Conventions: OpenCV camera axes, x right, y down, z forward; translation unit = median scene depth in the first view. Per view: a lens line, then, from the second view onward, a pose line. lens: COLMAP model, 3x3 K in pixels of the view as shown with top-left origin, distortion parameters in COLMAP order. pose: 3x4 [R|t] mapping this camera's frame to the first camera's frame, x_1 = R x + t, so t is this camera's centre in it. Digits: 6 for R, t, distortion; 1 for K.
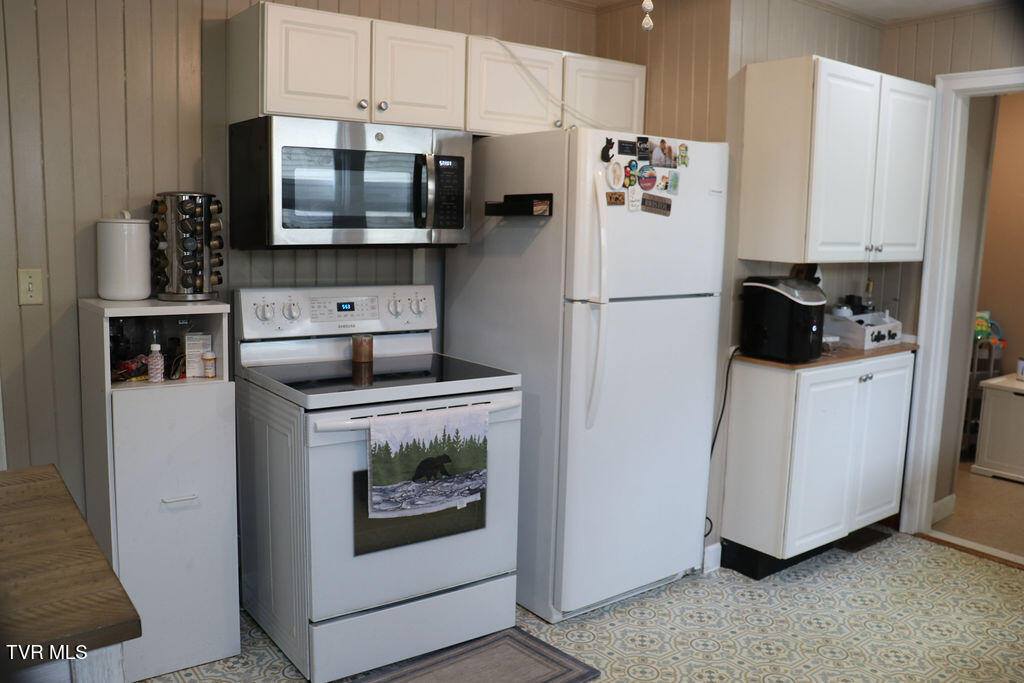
lens RADIAL K [[843.3, 0, 512.0], [0, 843.3, 341.5], [0, 0, 1]] dist [-0.176419, 0.143995]
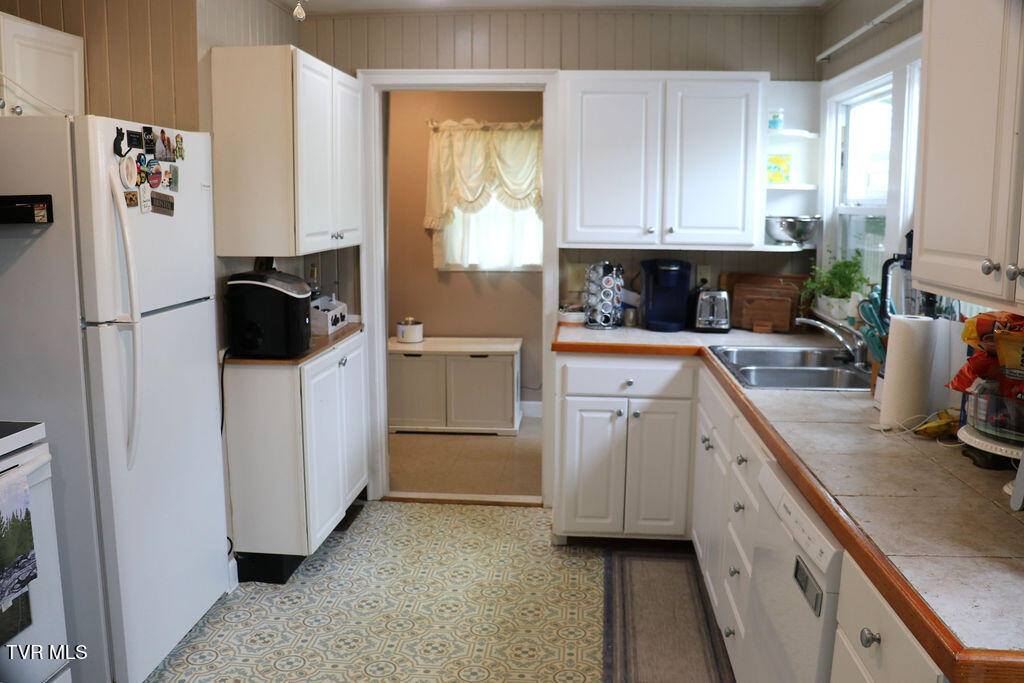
lens RADIAL K [[875.4, 0, 512.0], [0, 875.4, 341.5], [0, 0, 1]] dist [-0.183351, 0.156632]
pose [[0.655101, -0.132992, 0.743744, -0.266807], [0.114196, 0.990506, 0.076530, -0.045141], [-0.746861, 0.034797, 0.664069, 0.129695]]
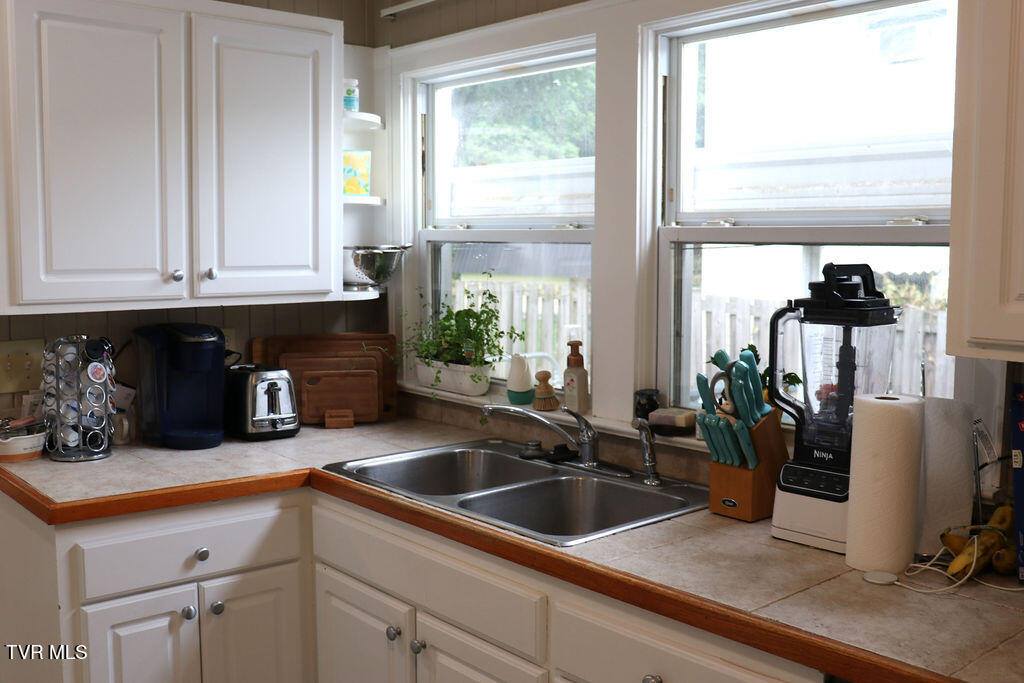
lens RADIAL K [[1010.4, 0, 495.8], [0, 1010.4, 341.7], [0, 0, 1]] dist [-0.073096, 0.014905]
pose [[-0.080877, -0.119675, 0.989513, -0.022853], [0.133328, 0.982545, 0.129729, -0.103446], [-0.987766, 0.142422, -0.063509, 0.607470]]
